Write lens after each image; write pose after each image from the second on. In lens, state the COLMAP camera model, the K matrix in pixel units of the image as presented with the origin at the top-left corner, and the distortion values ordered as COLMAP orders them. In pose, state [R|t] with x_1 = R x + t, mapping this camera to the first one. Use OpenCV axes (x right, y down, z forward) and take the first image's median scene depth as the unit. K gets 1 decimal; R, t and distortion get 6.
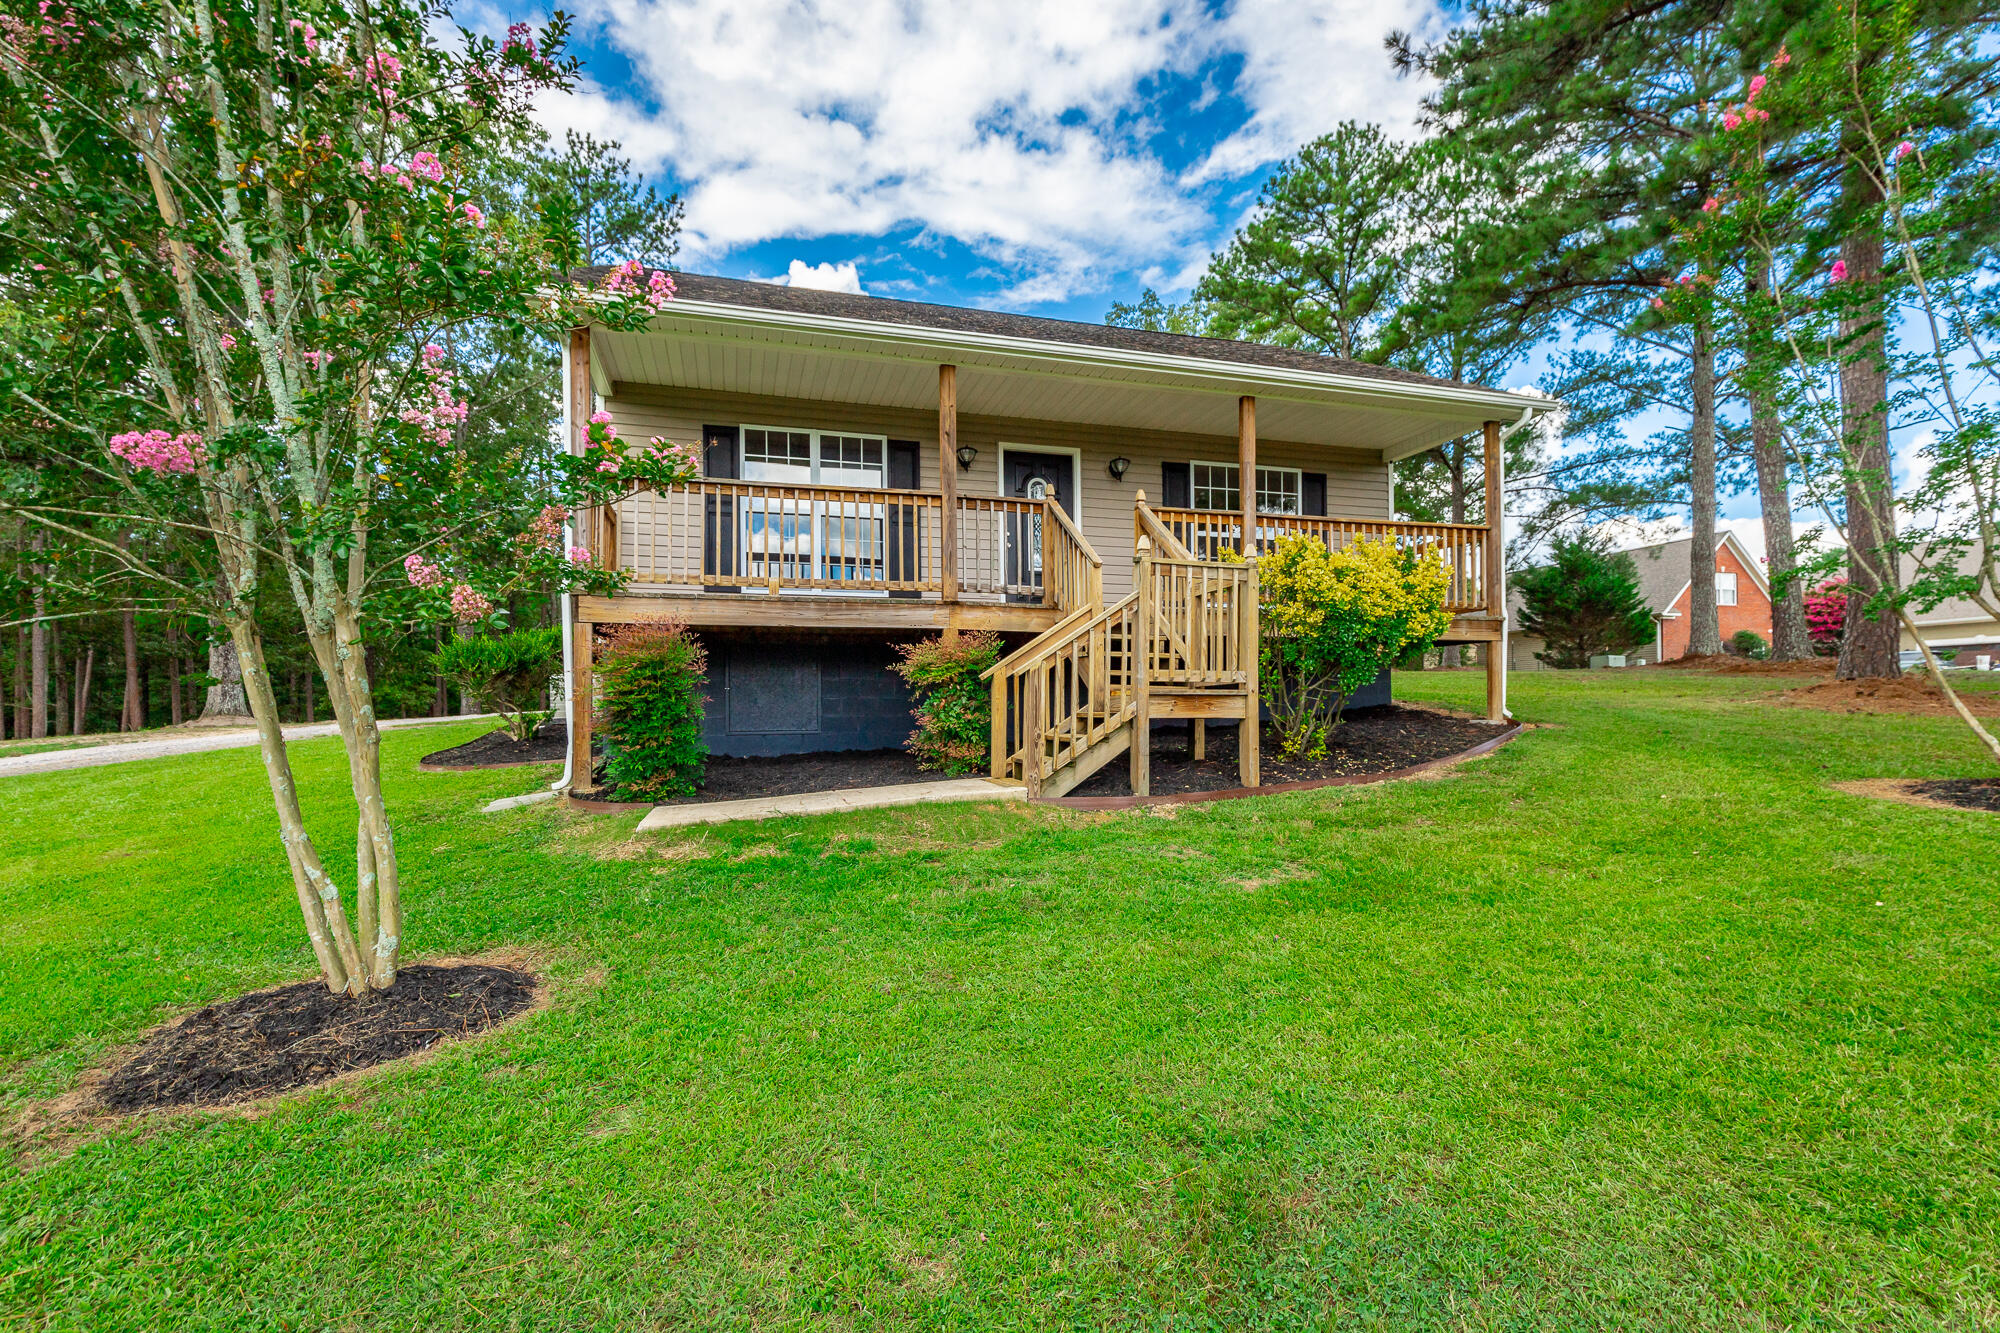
lens RADIAL K [[895.1, 0, 1010.7], [0, 895.1, 671.1], [0, 0, 1]] dist [0.002274, 0.000080]
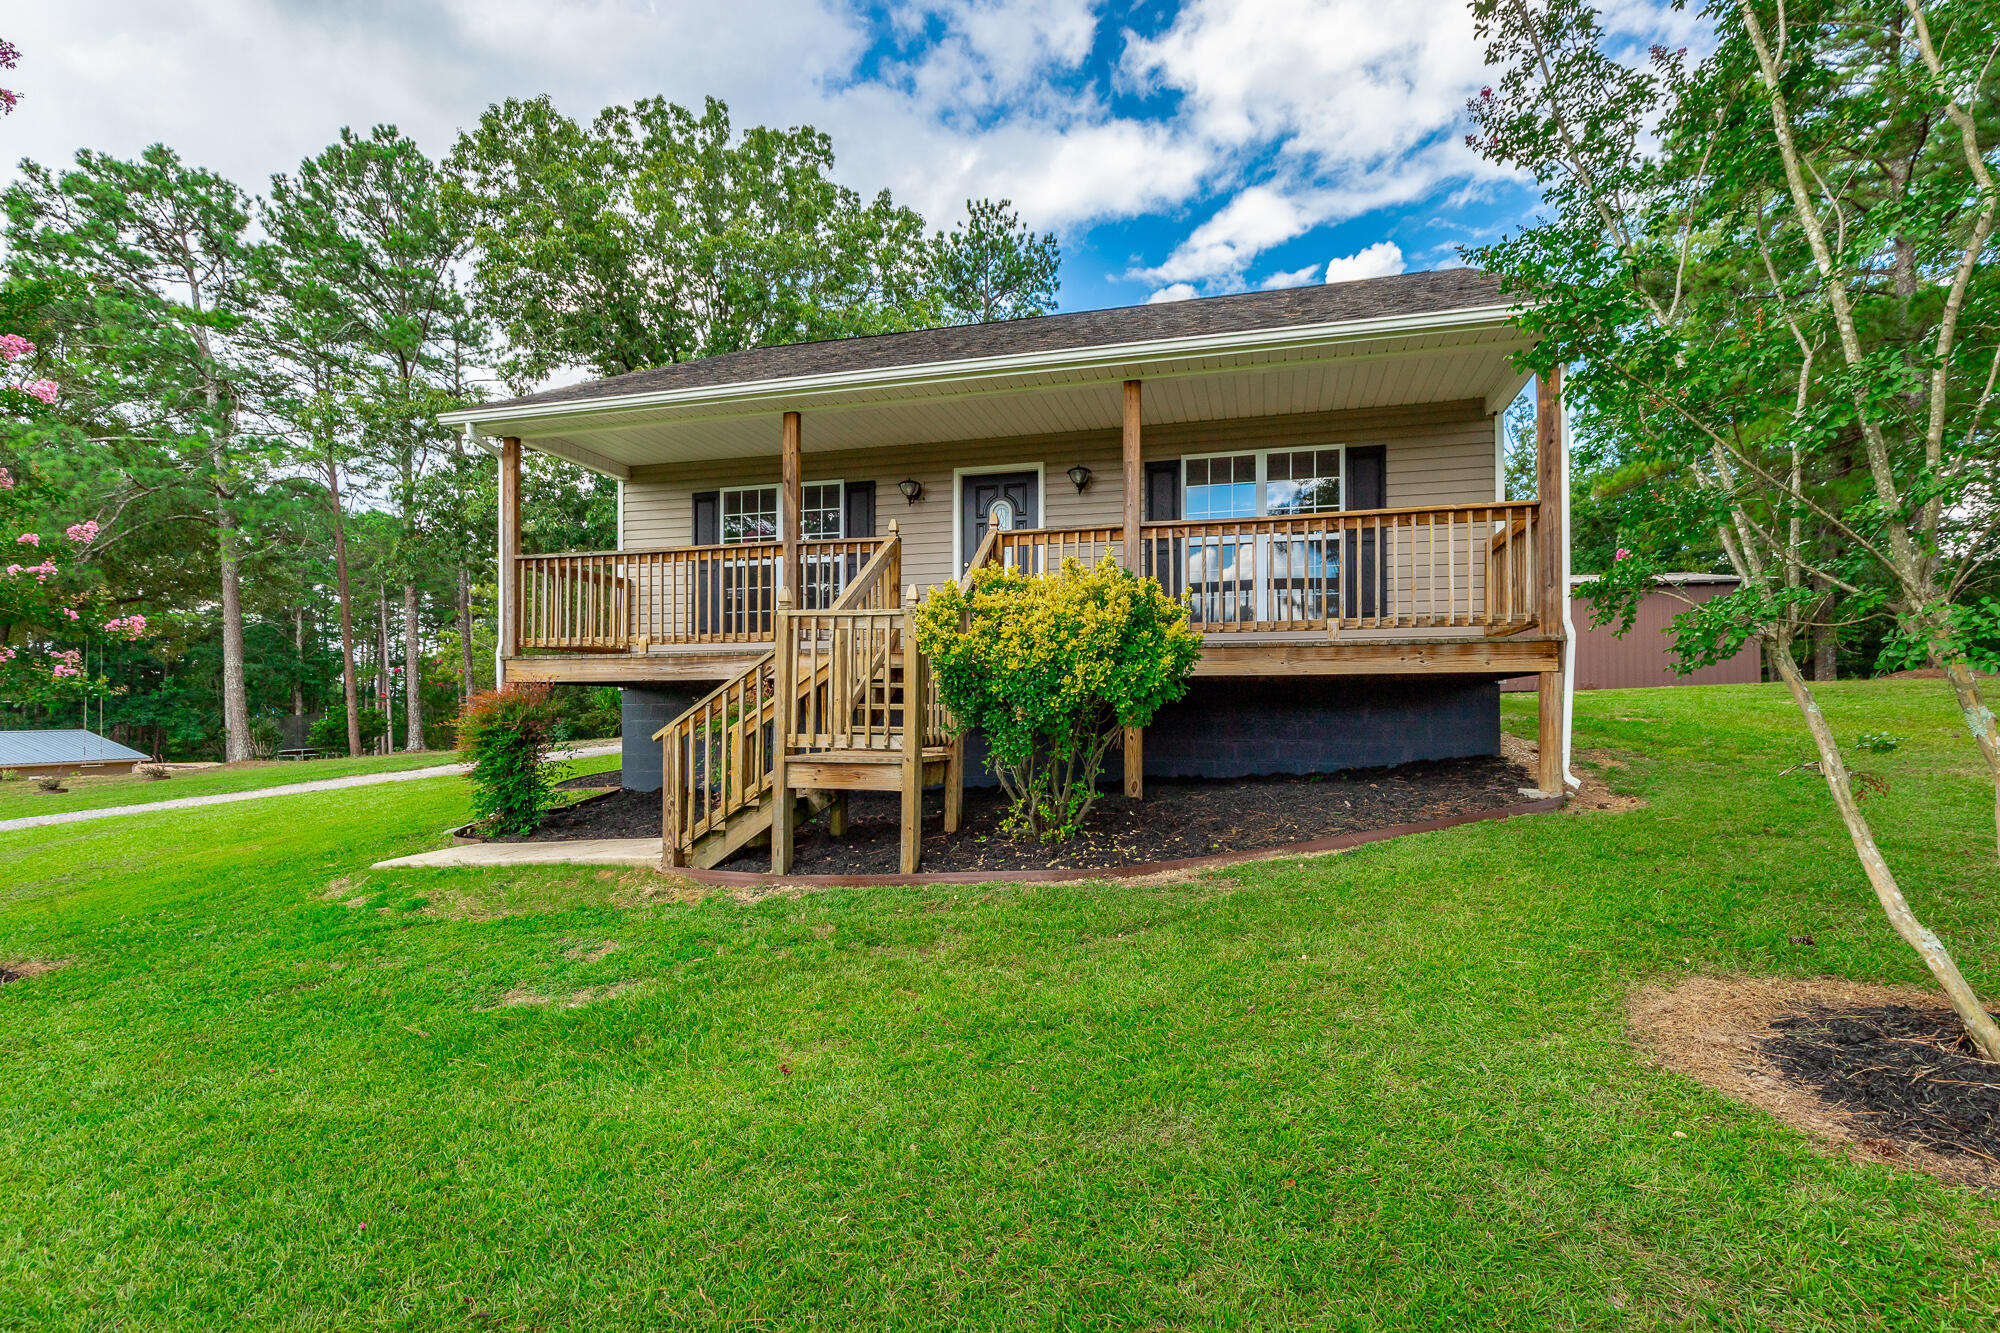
lens RADIAL K [[915.3, 0, 1072.4], [0, 915.3, 716.0], [0, 0, 1]] dist [0.000648, -0.000128]
pose [[0.858756, -0.002377, -0.512380, 0.616386], [0.012588, 0.999785, 0.016460, -0.019436], [0.512231, -0.020585, 0.858601, 0.283005]]
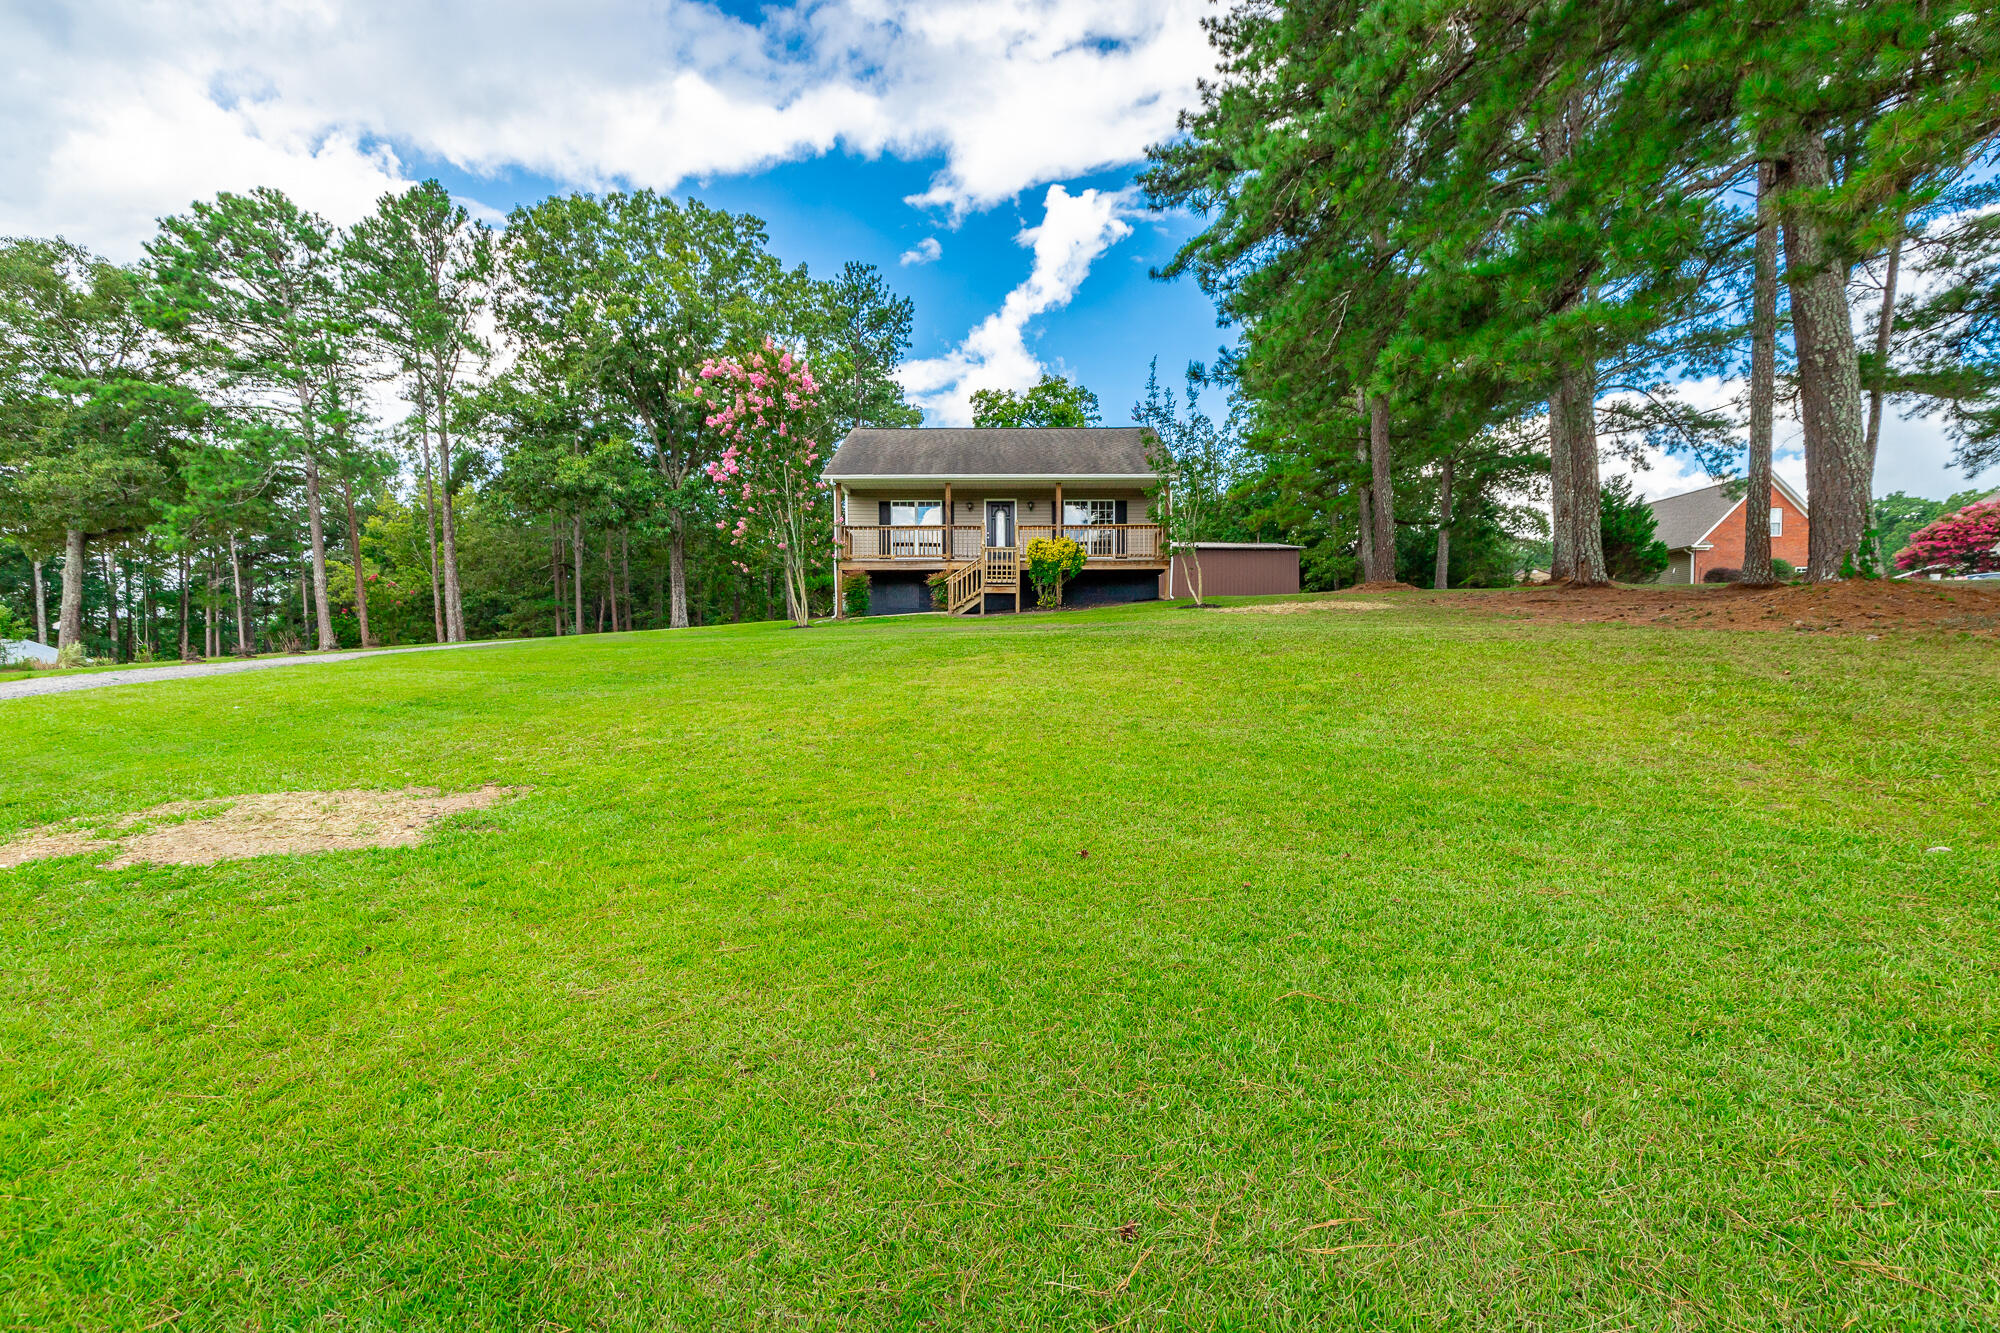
lens RADIAL K [[933.2, 0, 1000.7], [0, 933.2, 674.9], [0, 0, 1]] dist [-0.000467, -0.000192]
pose [[0.949989, 0.005855, -0.312227, 0.974241], [0.009591, 0.998805, 0.047913, 0.144073], [0.312135, -0.048512, 0.948798, -1.754022]]
